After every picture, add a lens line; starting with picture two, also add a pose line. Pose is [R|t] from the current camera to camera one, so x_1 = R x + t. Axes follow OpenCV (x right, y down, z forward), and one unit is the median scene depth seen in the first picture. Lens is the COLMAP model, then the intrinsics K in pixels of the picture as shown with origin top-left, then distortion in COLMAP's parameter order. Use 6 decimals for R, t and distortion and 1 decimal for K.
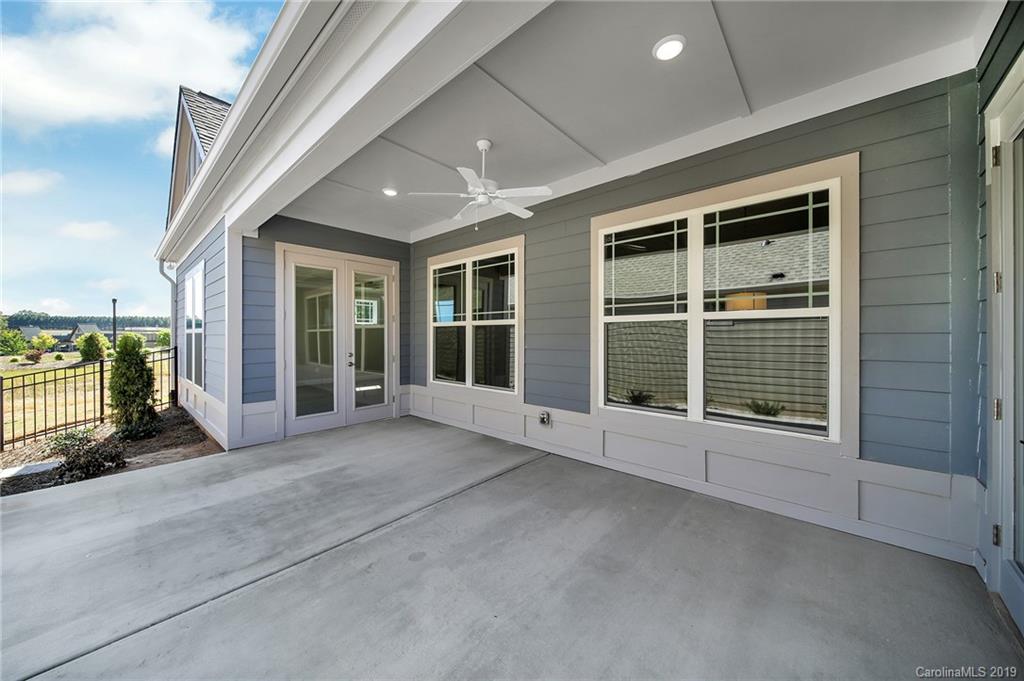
lens RADIAL K [[356.7, 0, 512.0], [0, 356.7, 340.5], [0, 0, 1]] dist [0.001368, -0.000059]
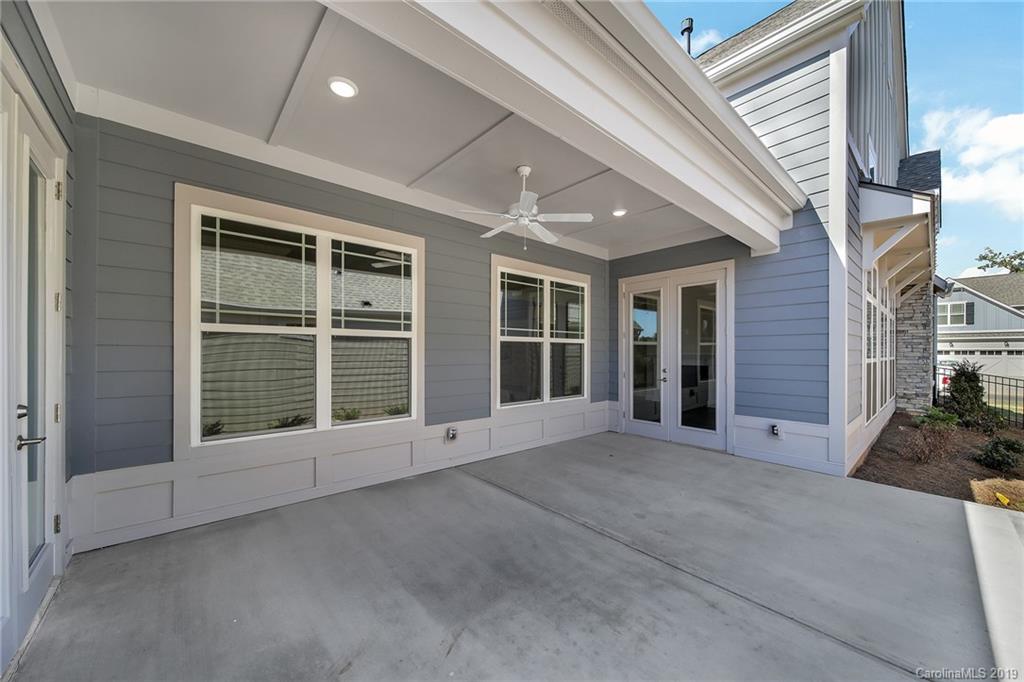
lens RADIAL K [[376.1, 0, 510.2], [0, 376.1, 318.3], [0, 0, 1]] dist [-0.002398, 0.000017]
pose [[0.114473, 0.091236, 0.989228, -1.107985], [0.010698, 0.995603, -0.093062, -0.003876], [-0.993369, 0.021236, 0.112993, 0.813494]]
